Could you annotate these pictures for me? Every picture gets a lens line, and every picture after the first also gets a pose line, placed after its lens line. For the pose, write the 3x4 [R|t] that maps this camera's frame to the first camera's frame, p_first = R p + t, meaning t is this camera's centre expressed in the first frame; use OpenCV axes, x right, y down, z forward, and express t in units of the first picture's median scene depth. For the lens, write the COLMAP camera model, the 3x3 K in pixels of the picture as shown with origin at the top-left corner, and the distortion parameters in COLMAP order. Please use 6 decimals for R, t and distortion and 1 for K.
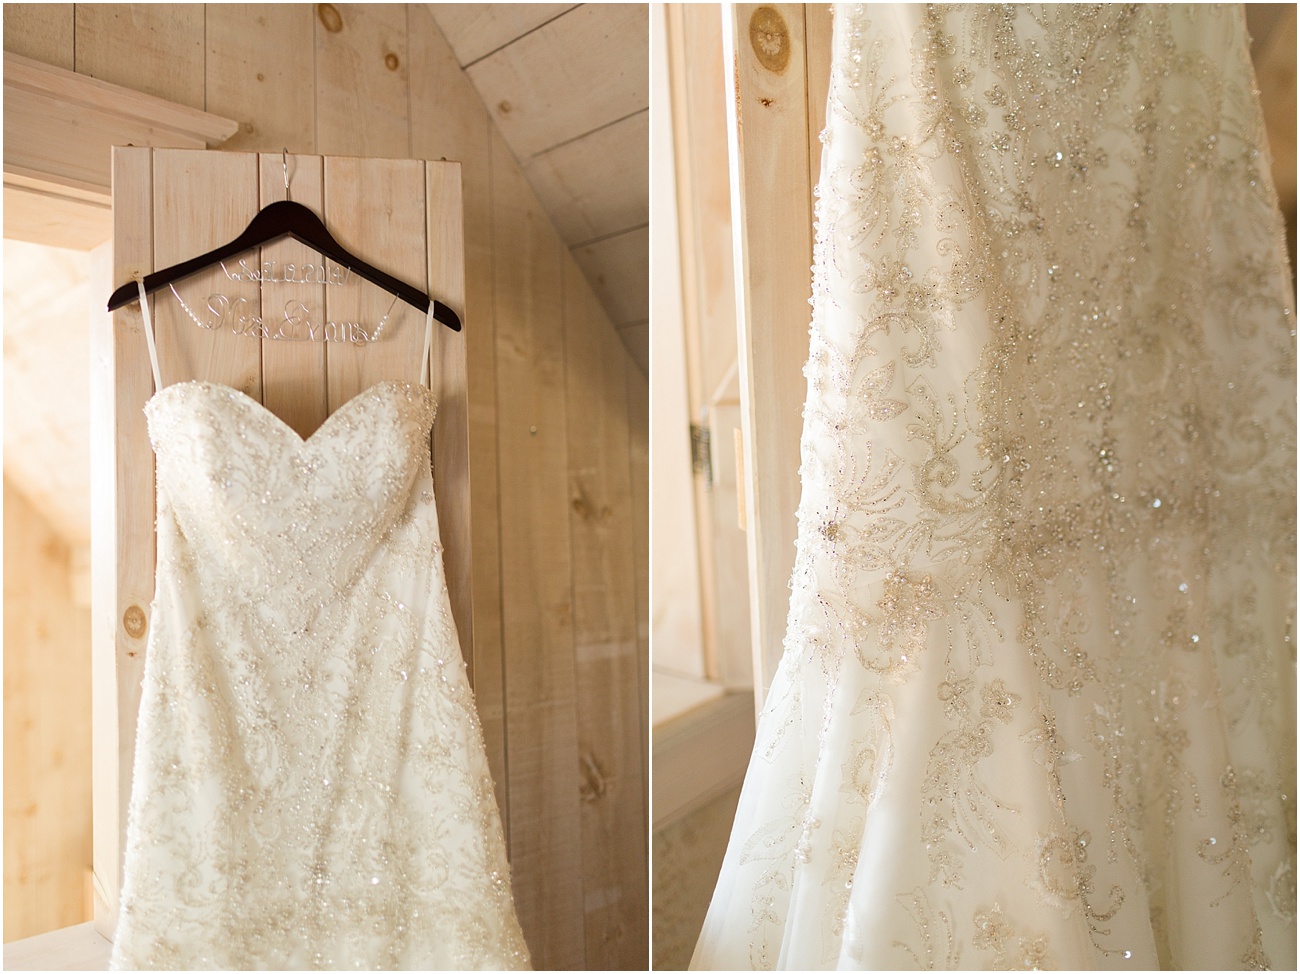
lens RADIAL K [[1281.1, 0, 650.0], [0, 1281.1, 487.0], [0, 0, 1]] dist [0.000136, 0.007006]
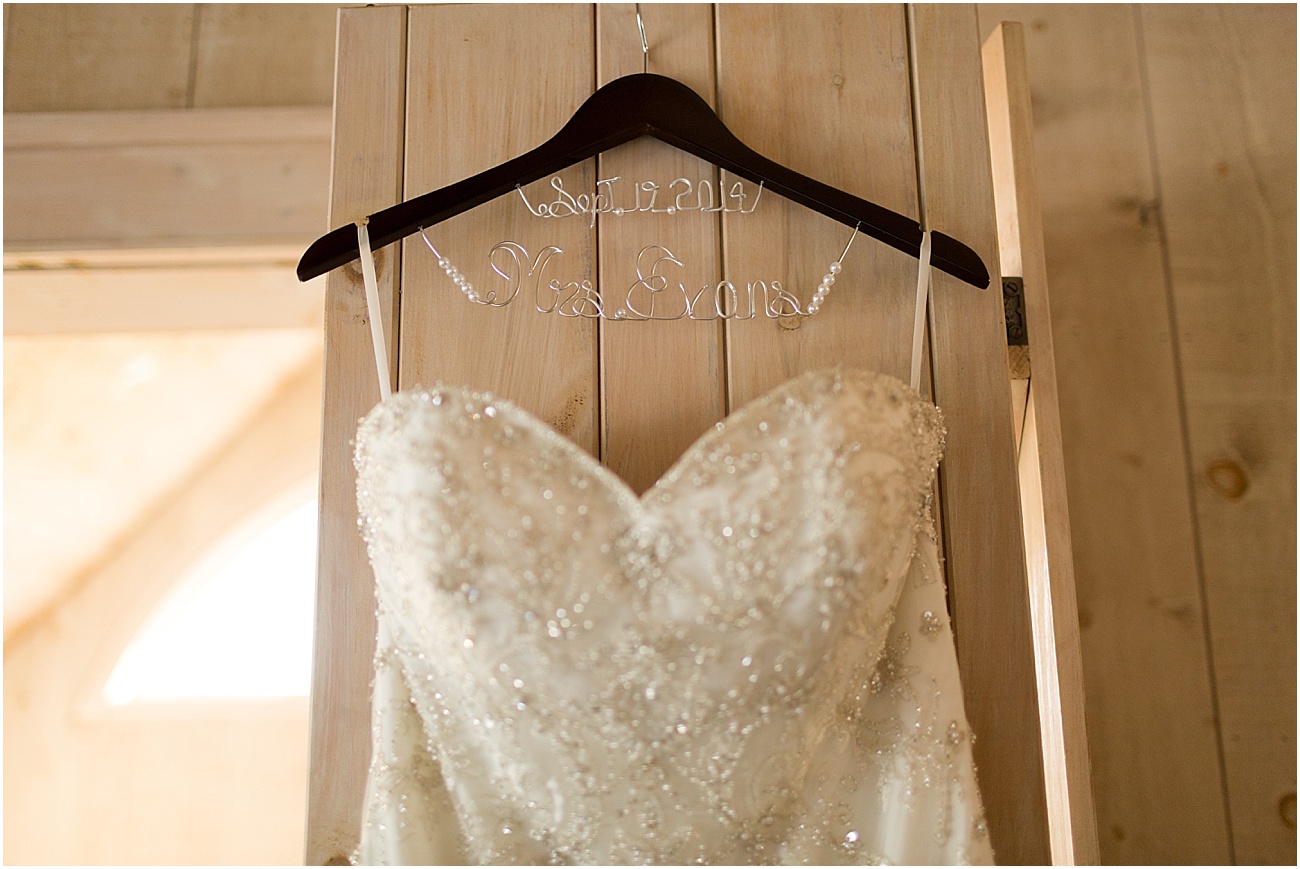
lens RADIAL K [[1387.3, 0, 690.3], [0, 1387.3, 435.9], [0, 0, 1]] dist [-0.017336, -0.017246]
pose [[0.916986, -0.086476, -0.389435, -0.057362], [0.022537, 0.985892, -0.165857, 0.024460], [0.398283, 0.143312, 0.905998, 0.546384]]
